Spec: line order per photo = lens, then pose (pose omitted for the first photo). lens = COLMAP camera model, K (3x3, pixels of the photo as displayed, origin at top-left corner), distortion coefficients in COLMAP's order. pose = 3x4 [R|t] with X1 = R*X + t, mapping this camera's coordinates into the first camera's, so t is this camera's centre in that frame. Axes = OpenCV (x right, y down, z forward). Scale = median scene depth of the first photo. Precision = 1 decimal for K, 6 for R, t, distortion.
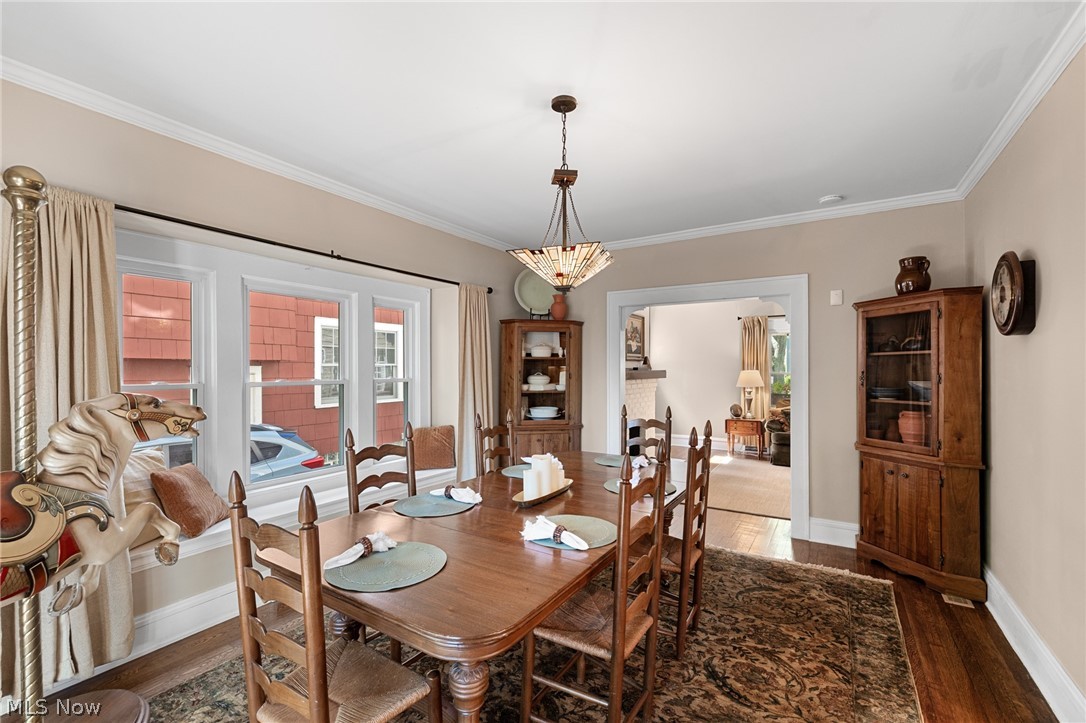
lens RADIAL K [[457.4, 0, 541.4], [0, 457.4, 368.6], [0, 0, 1]] dist [-0.001740, -0.000192]
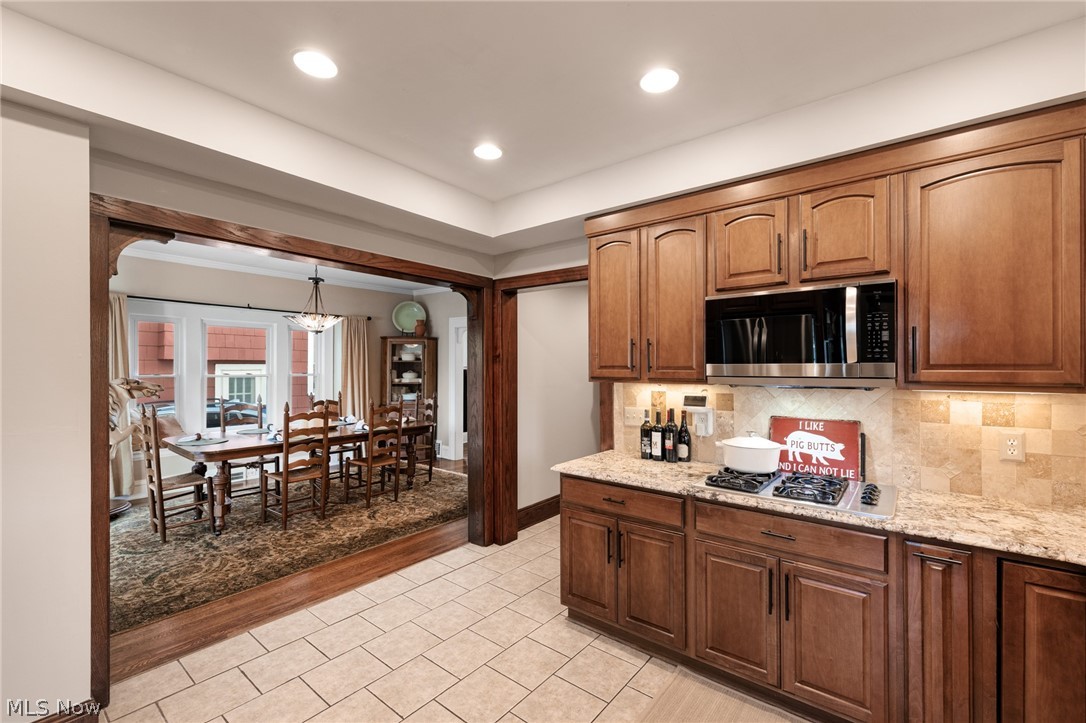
lens RADIAL K [[457.4, 0, 546.3], [0, 457.4, 366.1], [0, 0, 1]] dist [-0.001740, -0.000192]
pose [[0.993441, 0.001466, -0.114338, 0.983142], [-0.001890, 0.999992, -0.003597, -0.003432], [0.114331, 0.003790, 0.993435, -0.713506]]
